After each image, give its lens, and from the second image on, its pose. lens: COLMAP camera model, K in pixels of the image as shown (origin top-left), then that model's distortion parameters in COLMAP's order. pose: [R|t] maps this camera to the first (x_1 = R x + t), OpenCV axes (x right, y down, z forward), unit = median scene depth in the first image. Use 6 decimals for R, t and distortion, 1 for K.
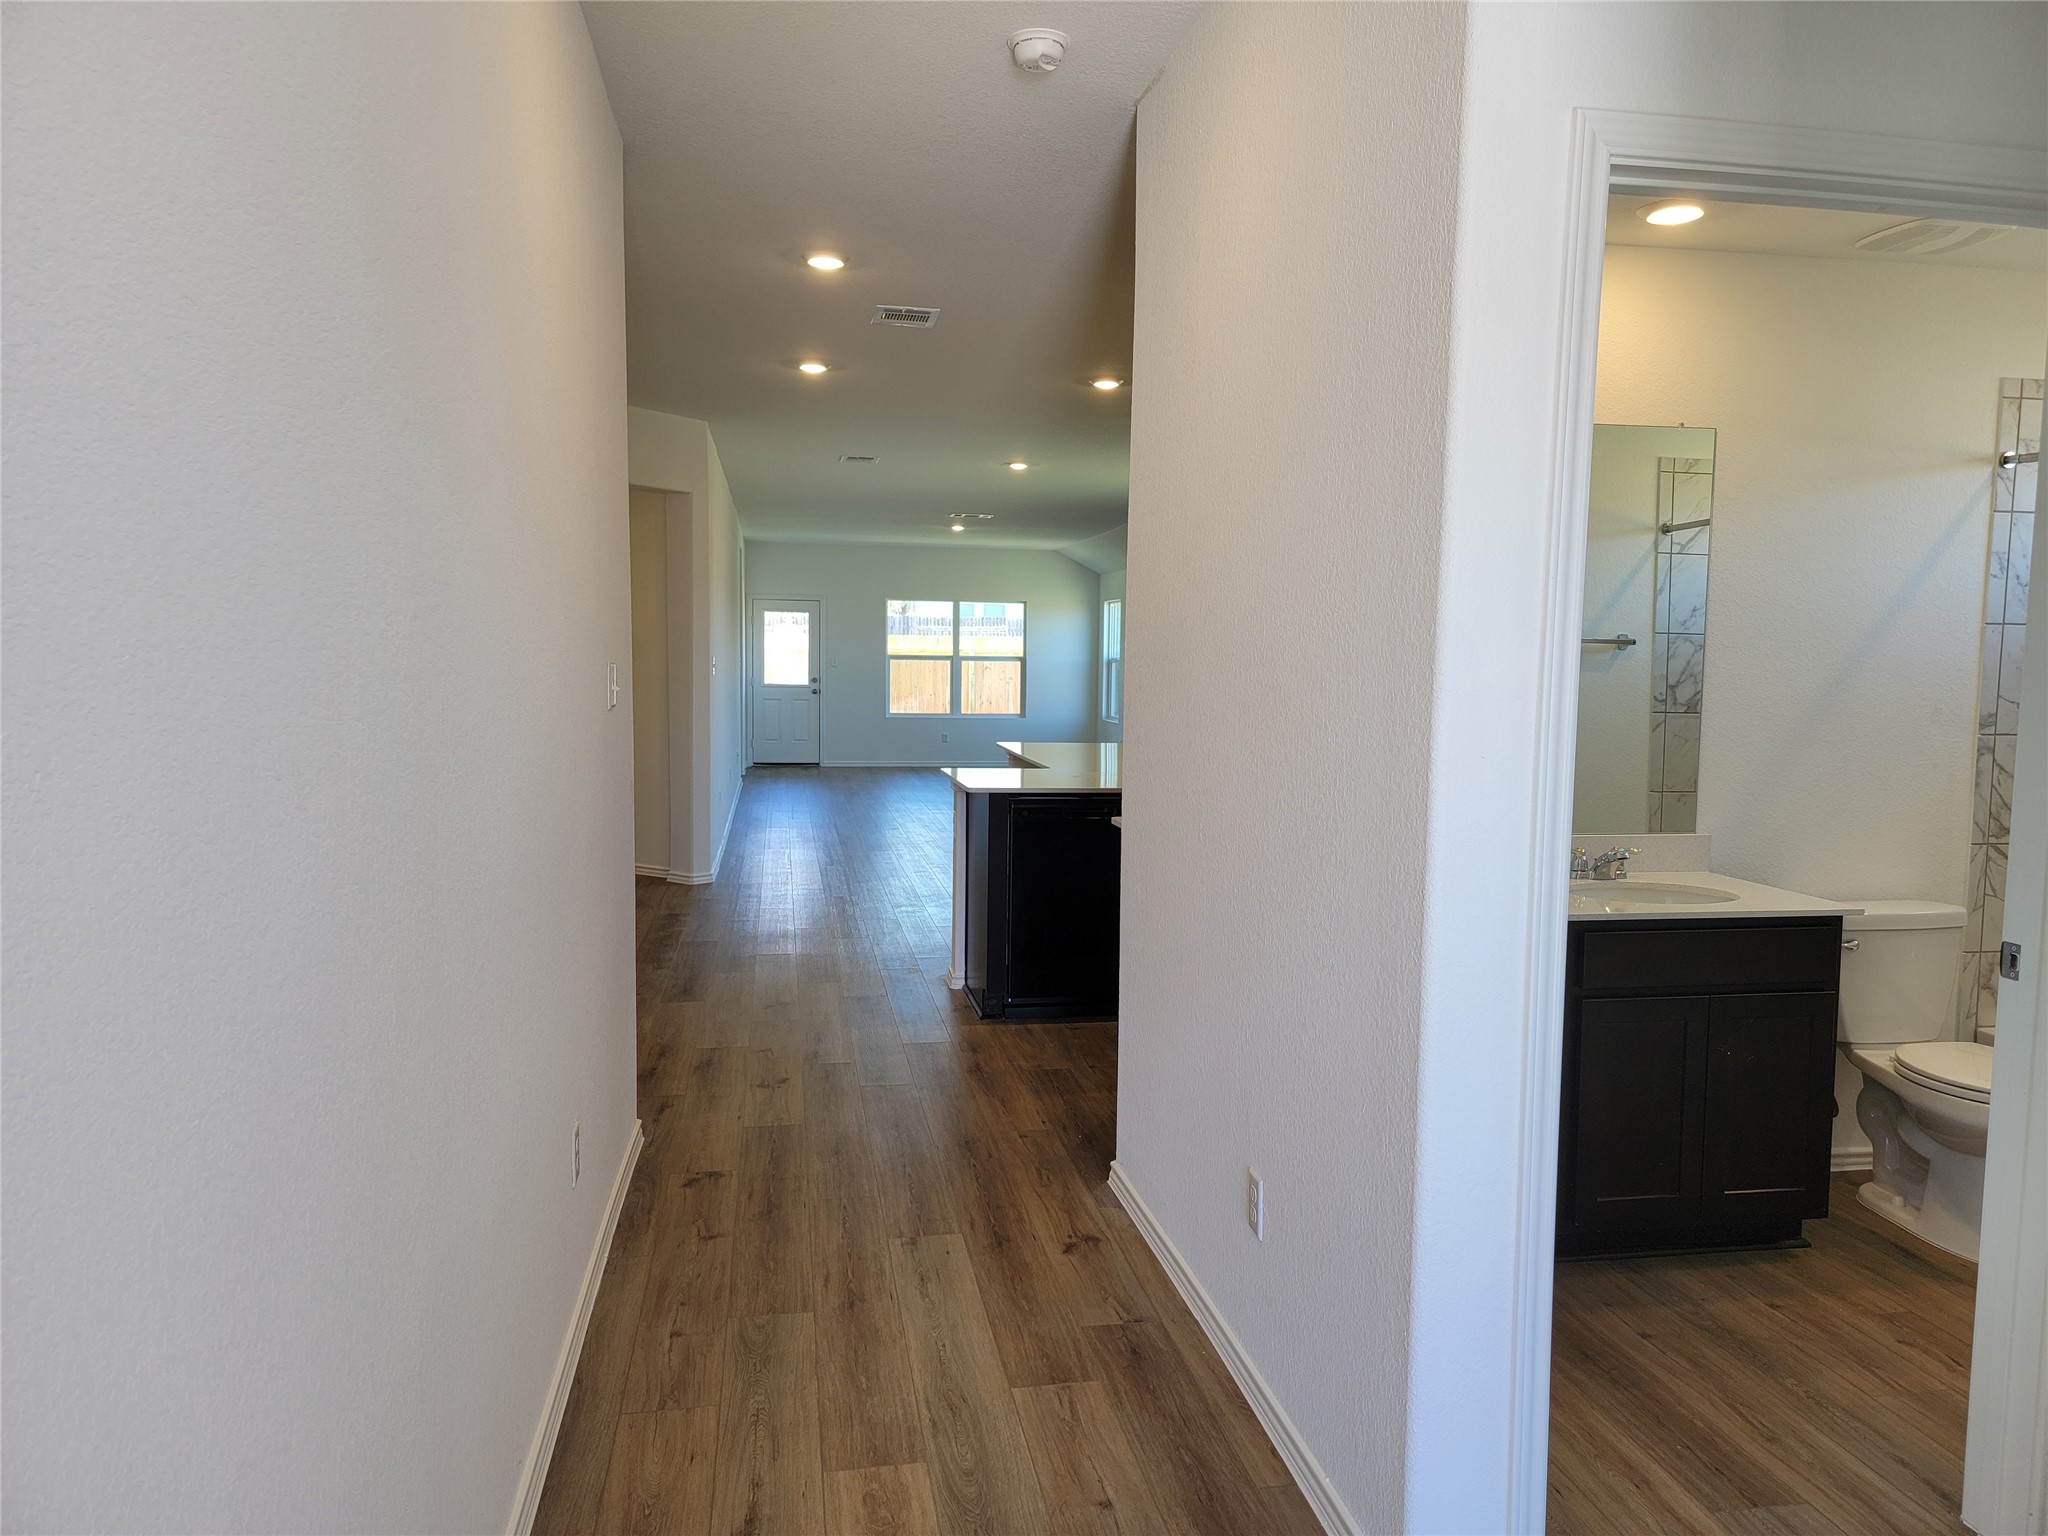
lens RADIAL K [[1437.9, 0, 1043.9], [0, 1437.9, 765.4], [0, 0, 1]] dist [0.043883, -0.022065]
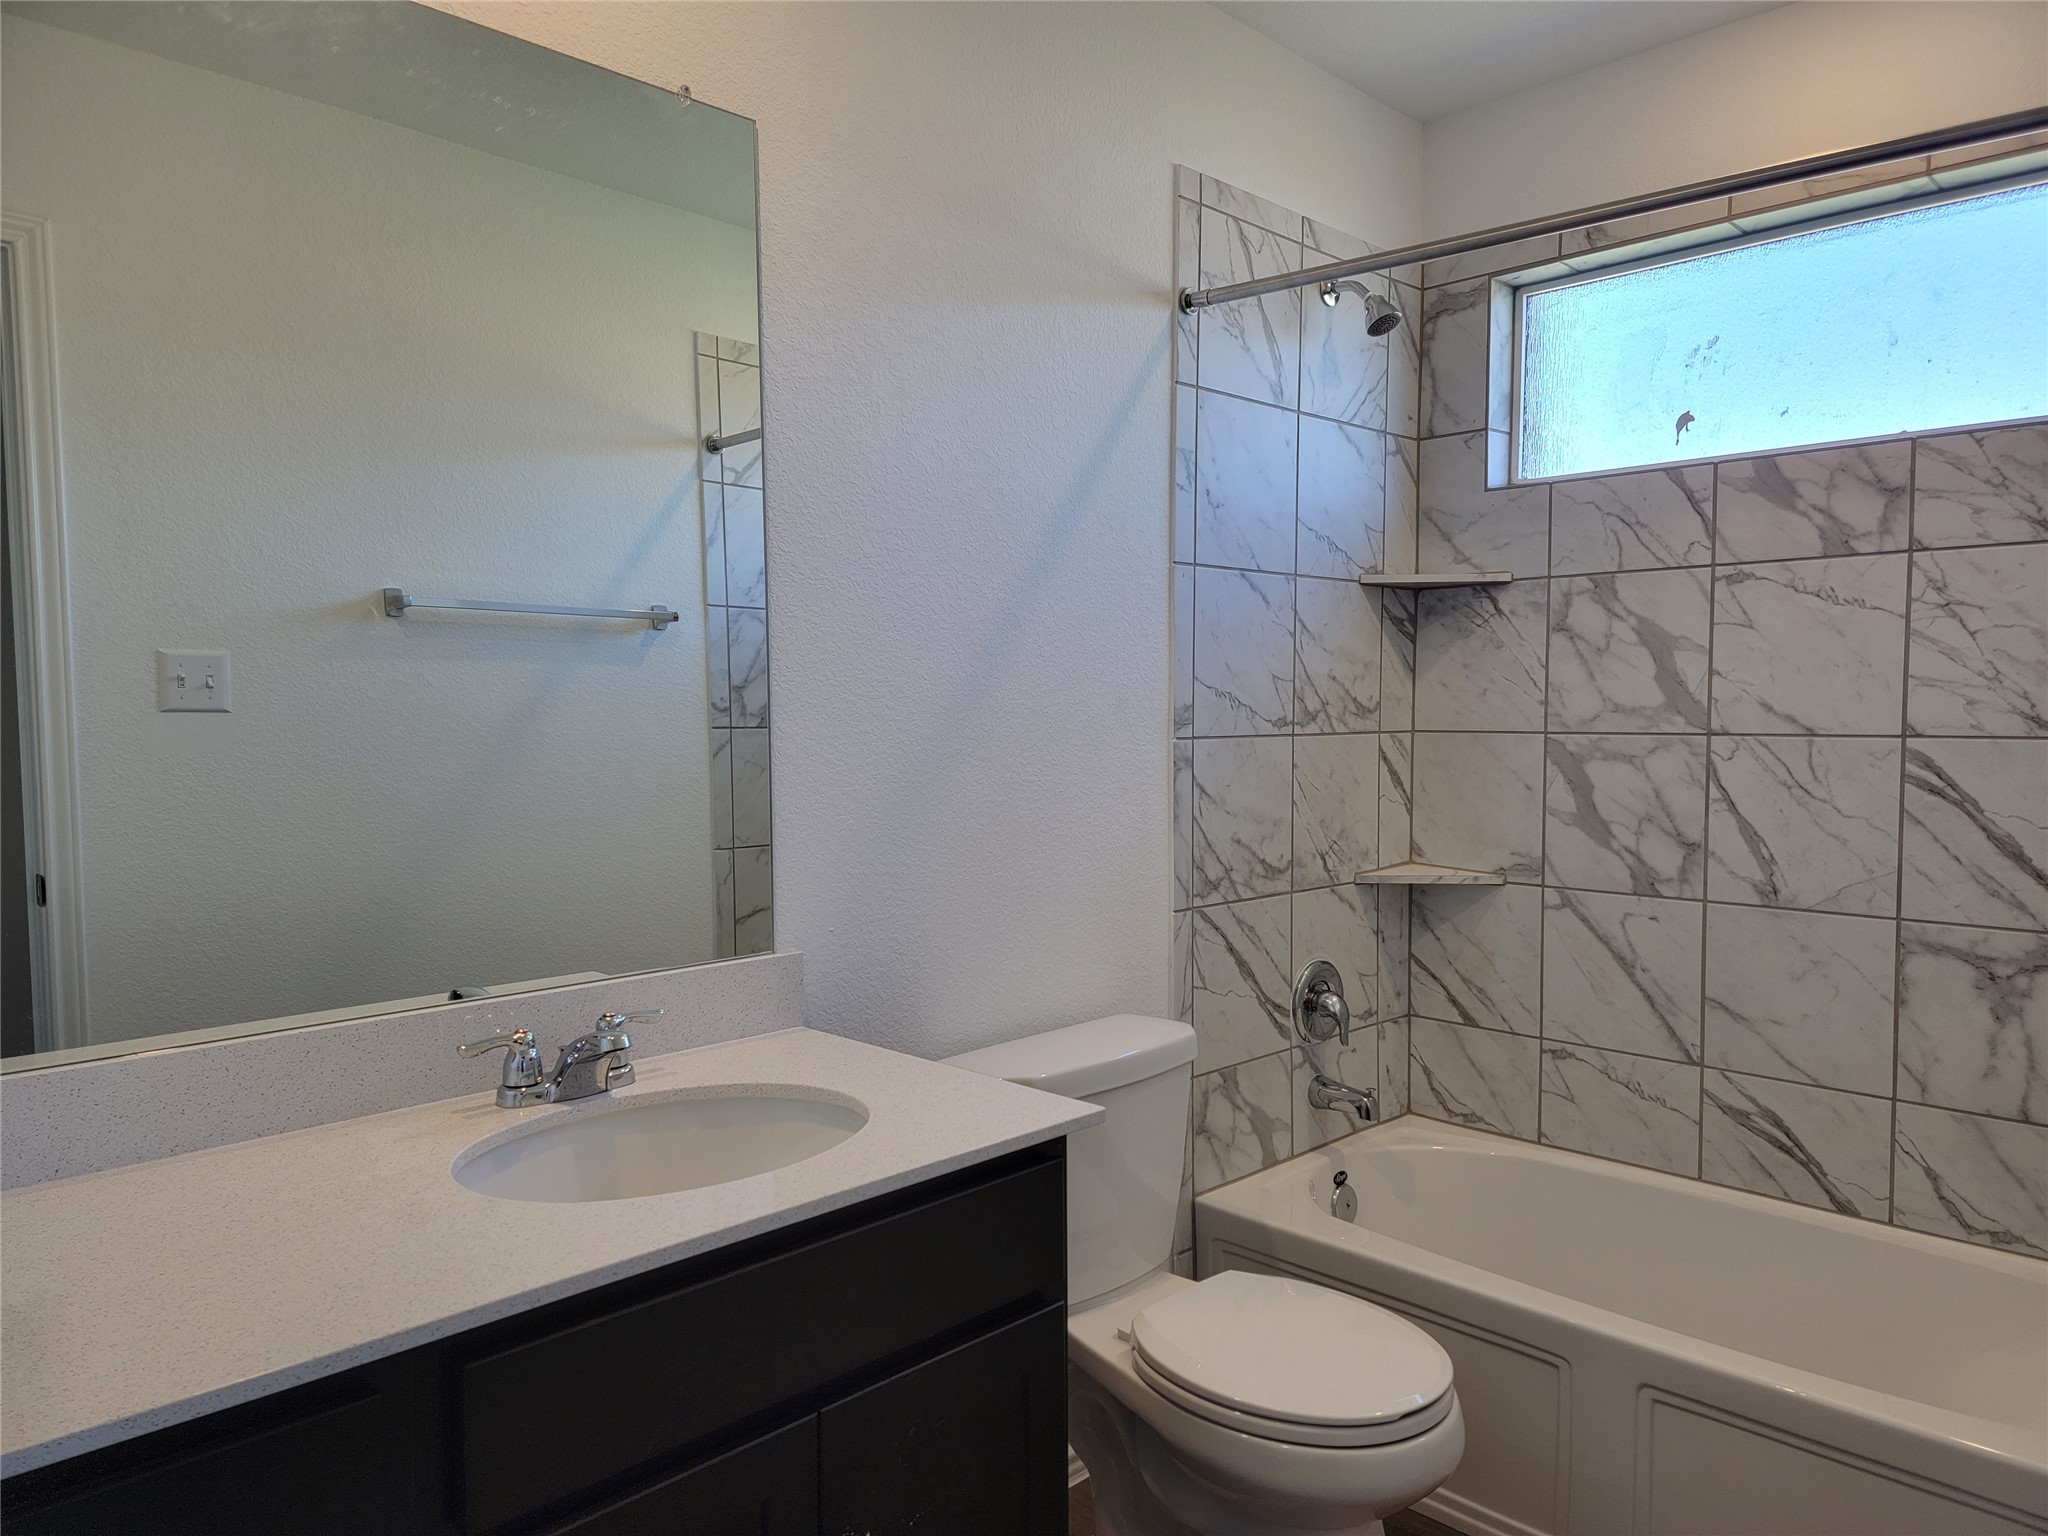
lens RADIAL K [[1437.9, 0, 1001.5], [0, 1437.9, 780.1], [0, 0, 1]] dist [0.043883, -0.022065]
pose [[0.841928, -0.050734, 0.537200, 0.193493], [0.059451, 0.998231, 0.001100, -0.006683], [-0.536305, 0.031011, 0.843454, 0.411716]]
